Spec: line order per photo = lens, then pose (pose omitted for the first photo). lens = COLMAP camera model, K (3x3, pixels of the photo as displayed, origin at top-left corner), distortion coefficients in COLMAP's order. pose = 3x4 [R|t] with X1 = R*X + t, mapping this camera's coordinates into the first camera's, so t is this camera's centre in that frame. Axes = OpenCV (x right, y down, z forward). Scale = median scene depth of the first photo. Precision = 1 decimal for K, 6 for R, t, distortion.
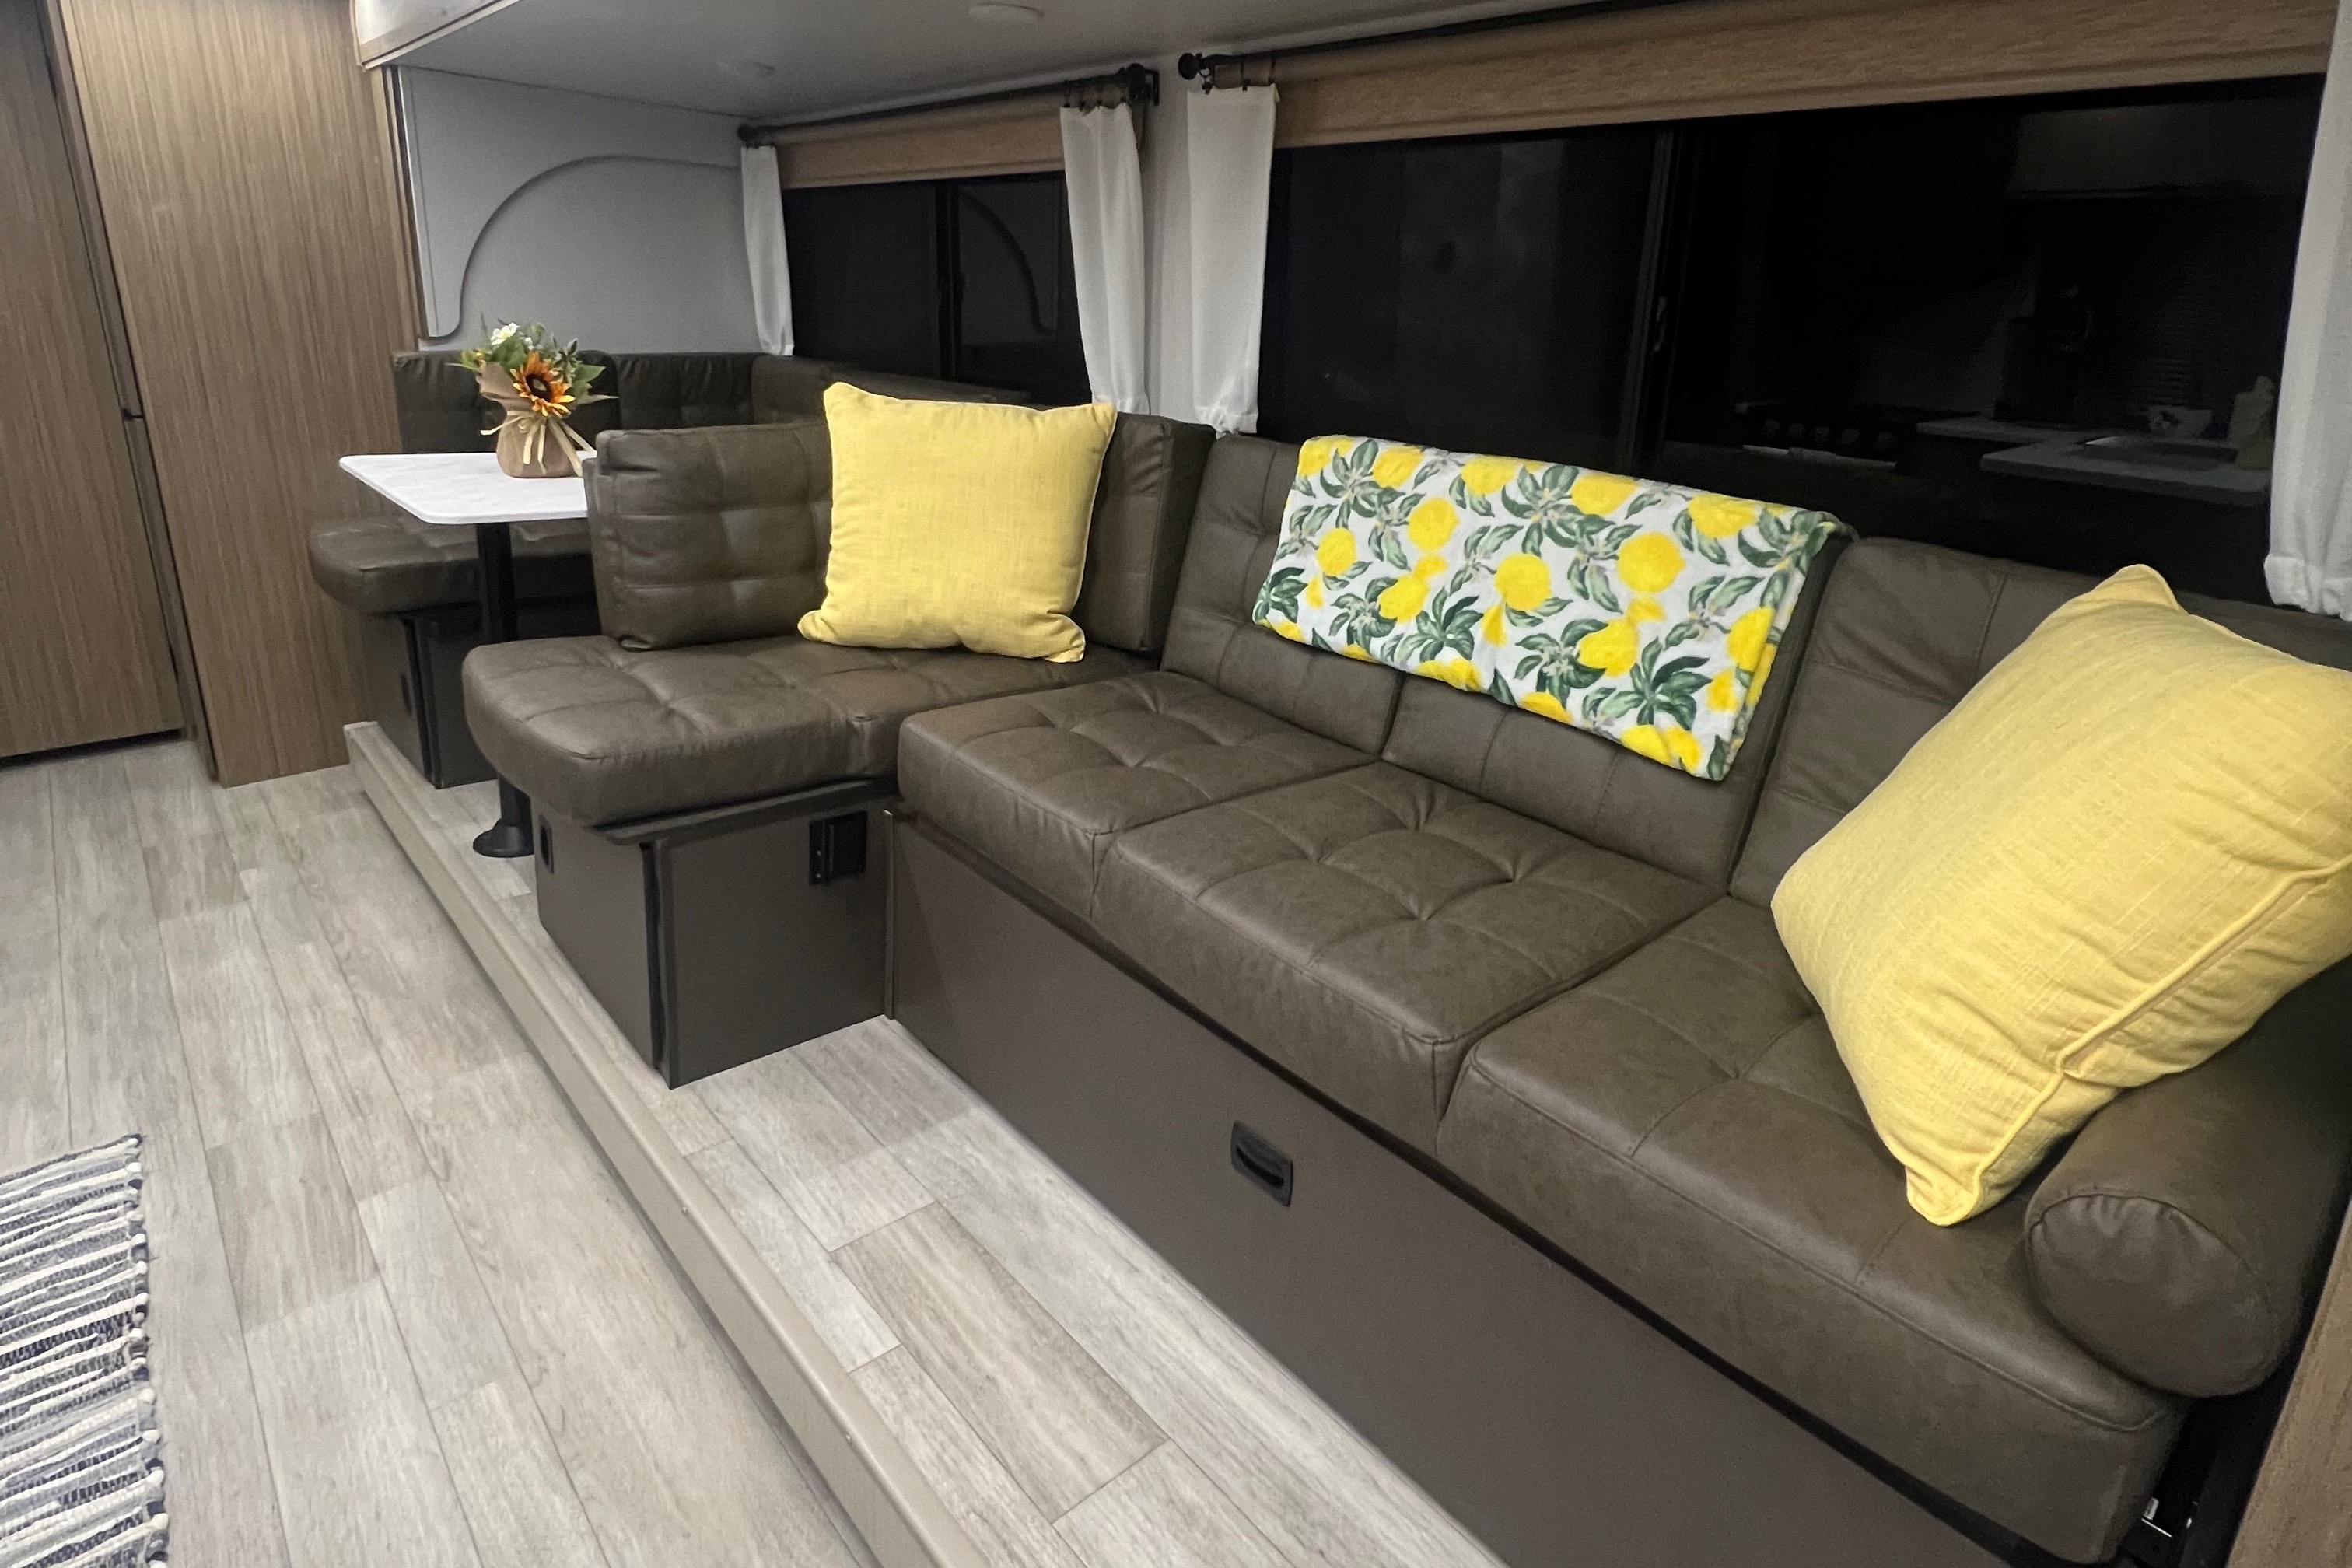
lens RADIAL K [[1242.4, 0, 1178.4], [0, 1242.4, 669.4], [0, 0, 1]] dist [-0.003082, -0.000943]
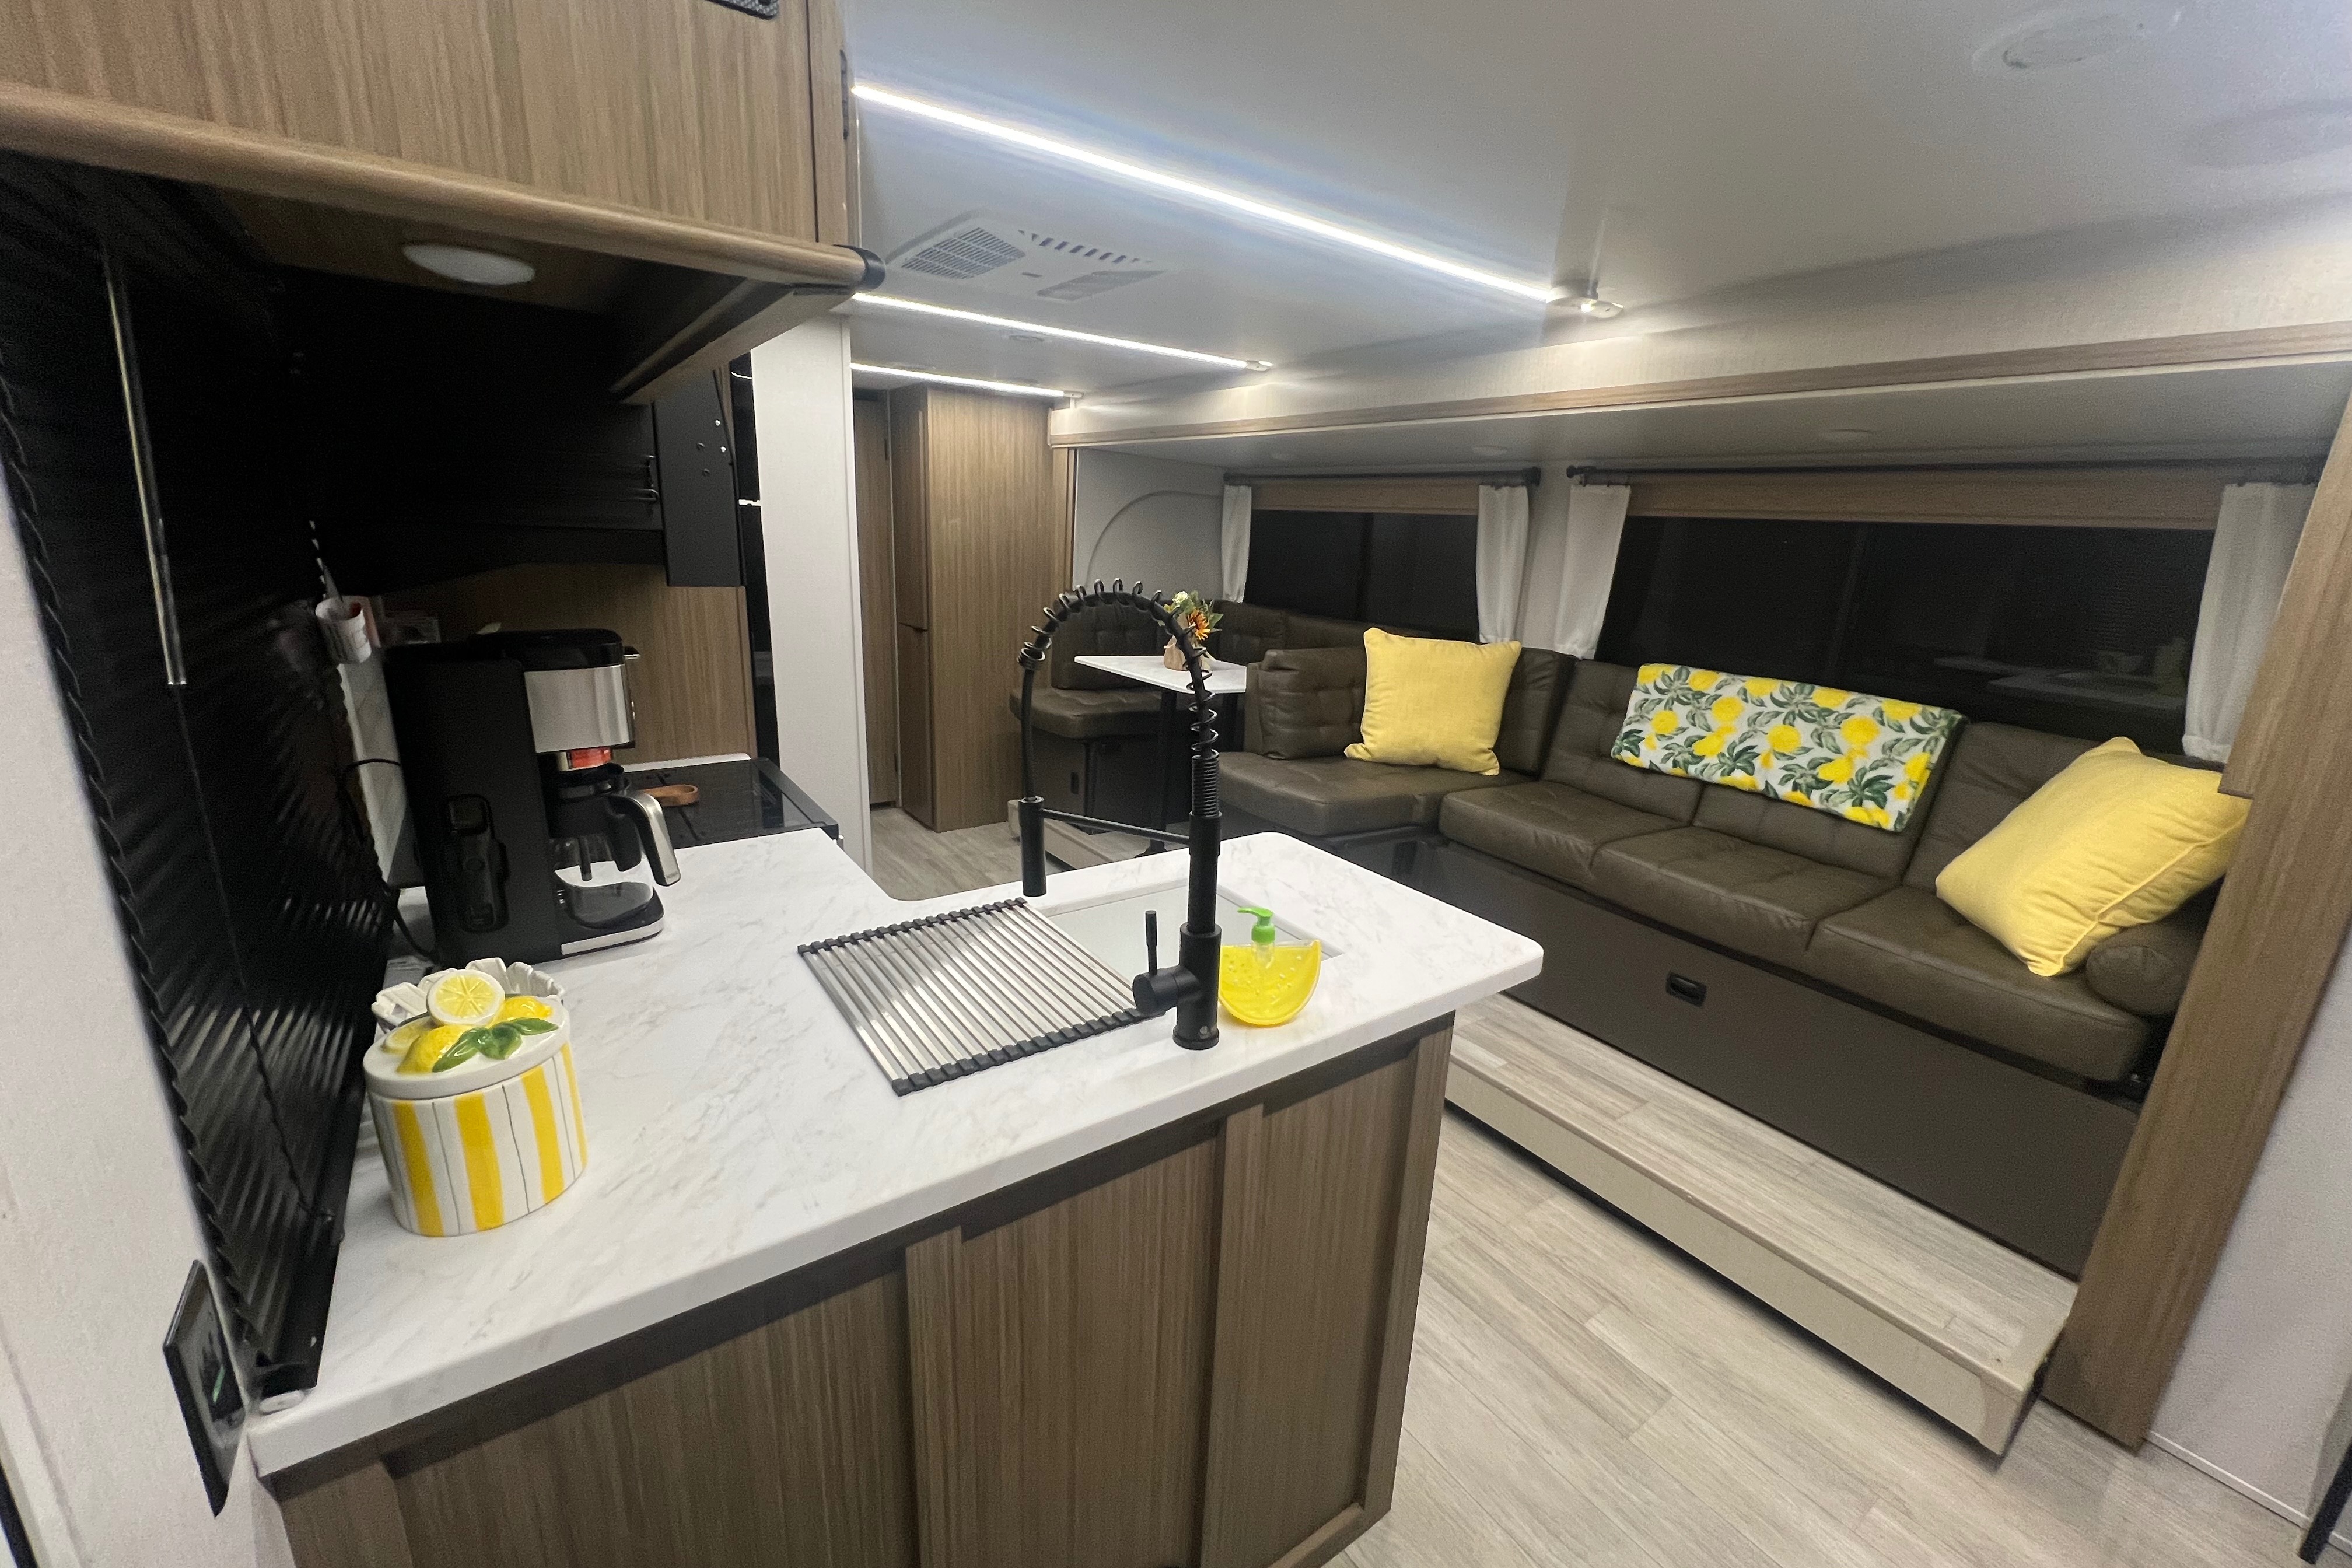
lens RADIAL K [[934.0, 0, 1164.7], [0, 934.0, 785.4], [0, 0, 1]] dist [-0.001104, 0.000046]
pose [[0.993605, 0.043124, -0.104353, -0.546458], [-0.046427, 0.998488, -0.029426, 0.094378], [0.102927, 0.034083, 0.994105, -0.610572]]
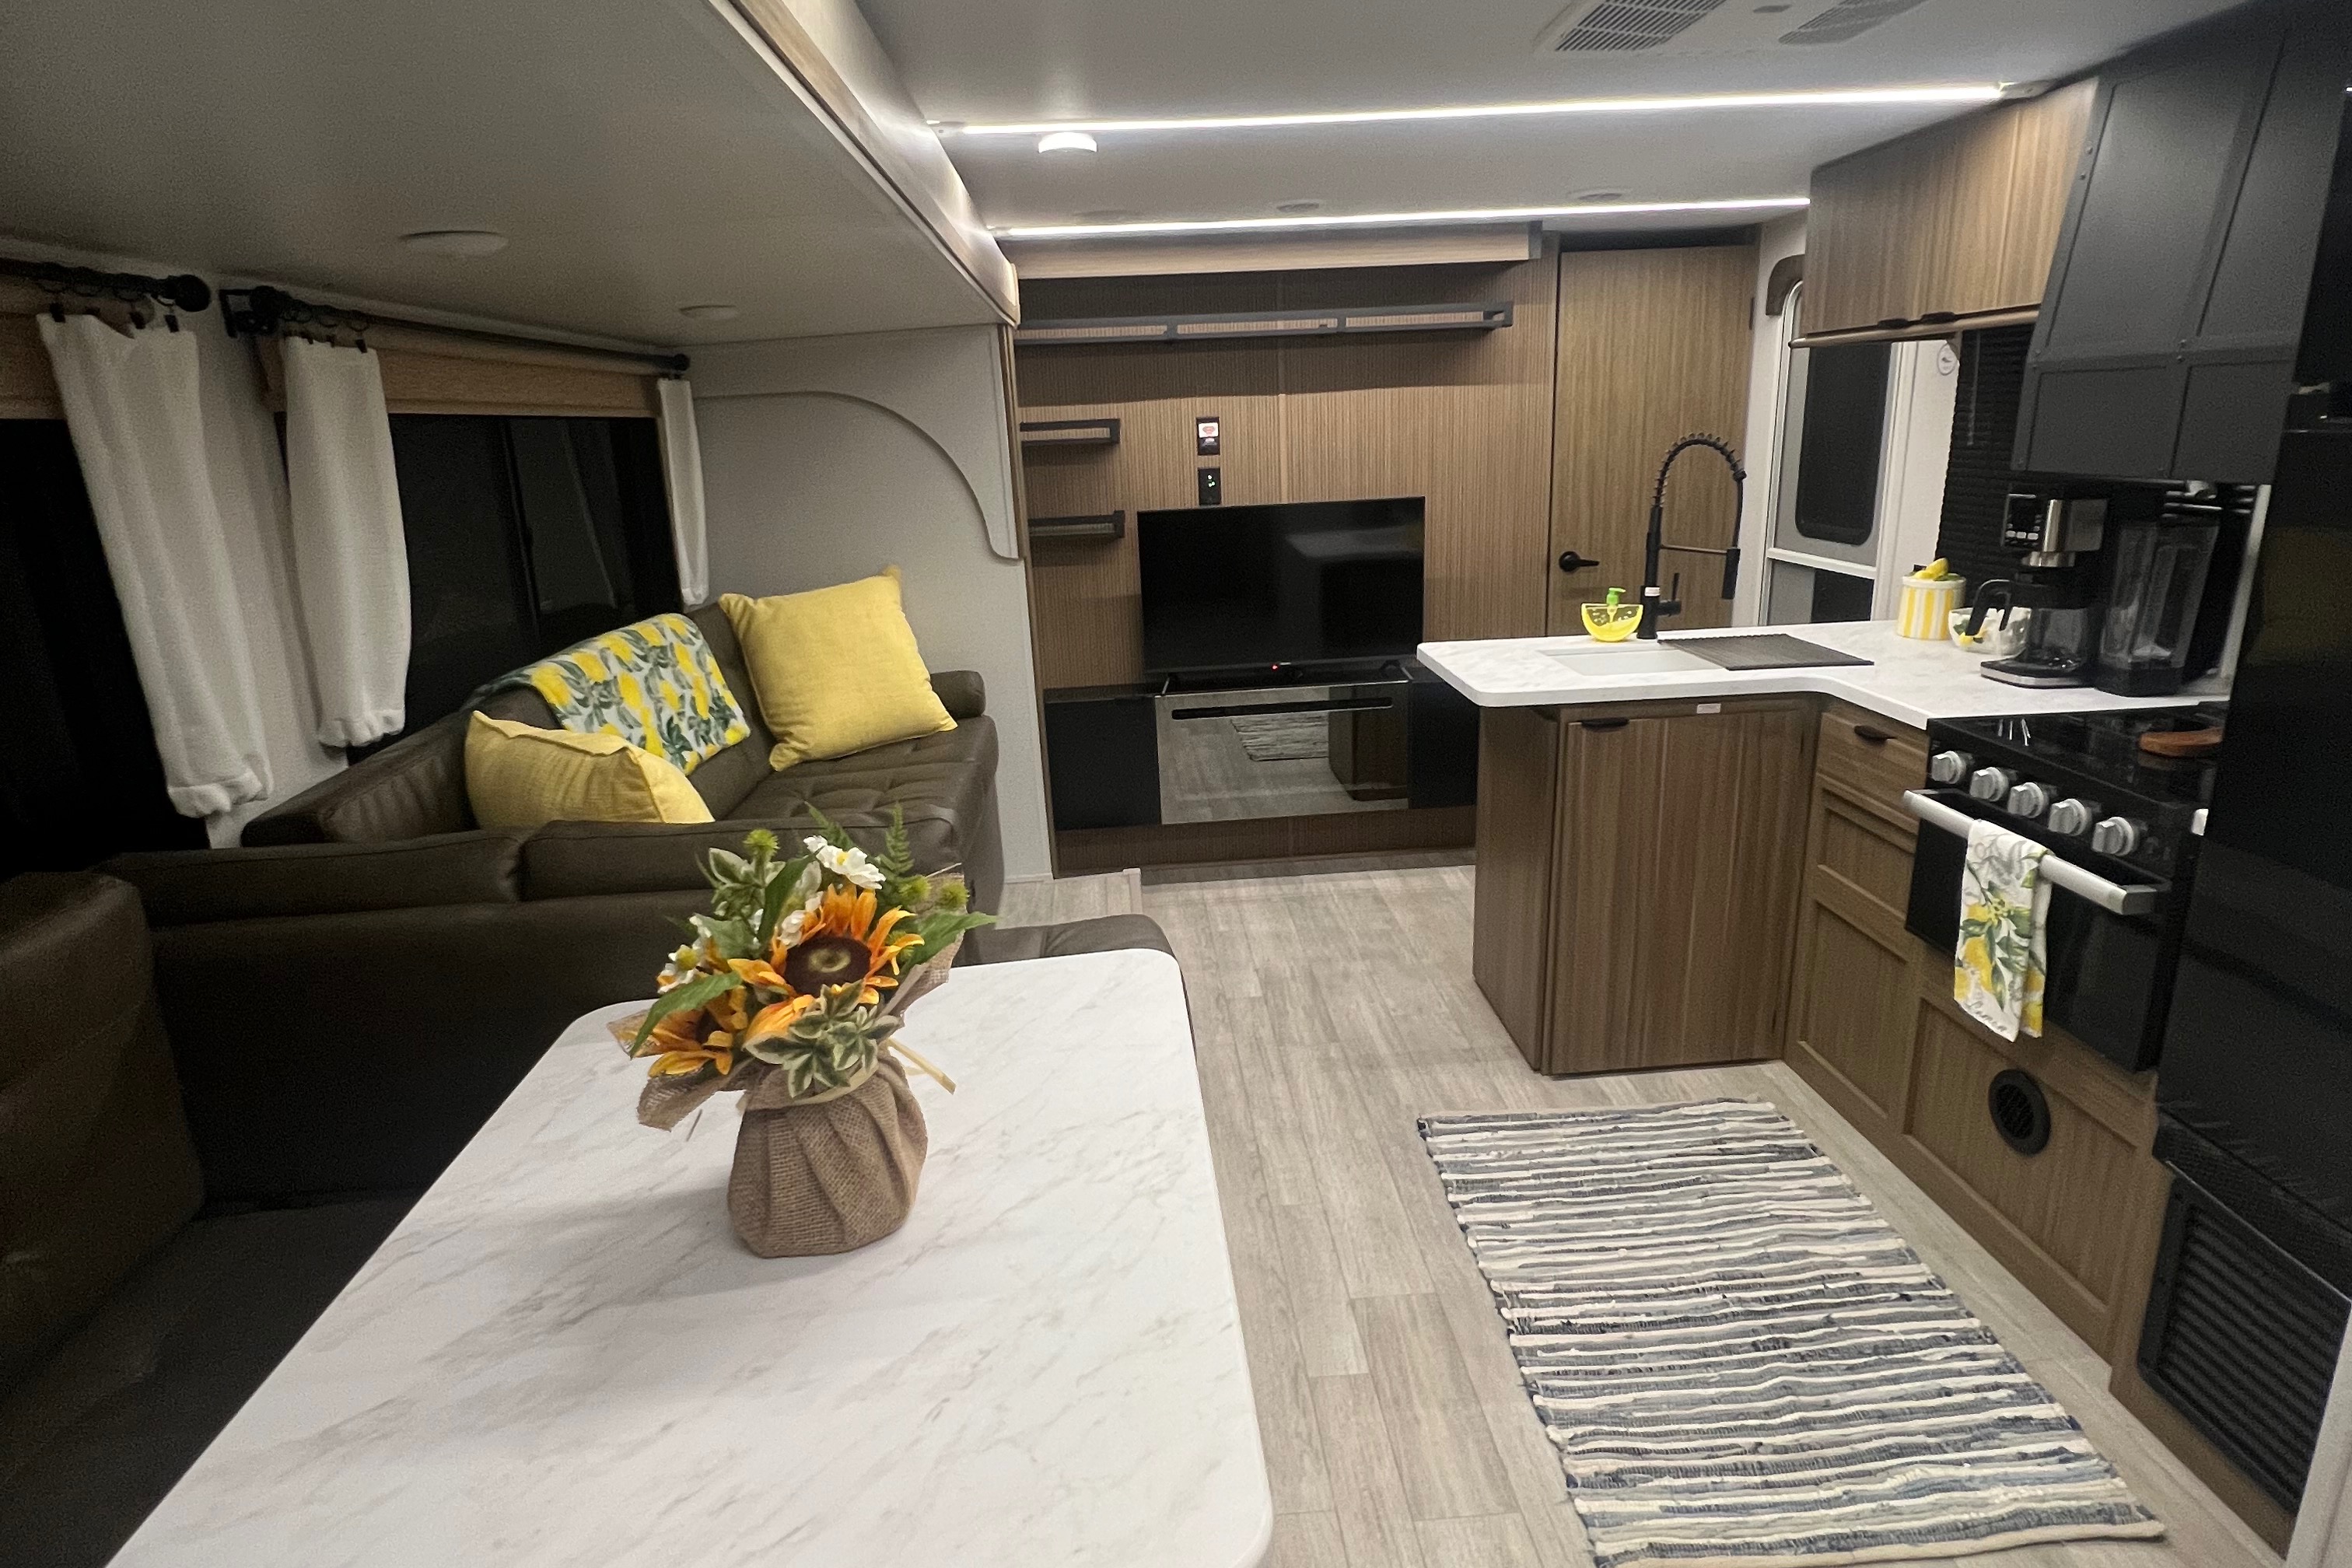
lens RADIAL K [[1255.7, 0, 1177.2], [0, 1255.7, 777.5], [0, 0, 1]] dist [-0.001811, -0.001069]
pose [[-0.786920, -0.166073, 0.594287, -1.144425], [0.200586, 0.841949, 0.500886, -0.622516], [-0.583543, 0.513363, -0.629234, 1.587094]]
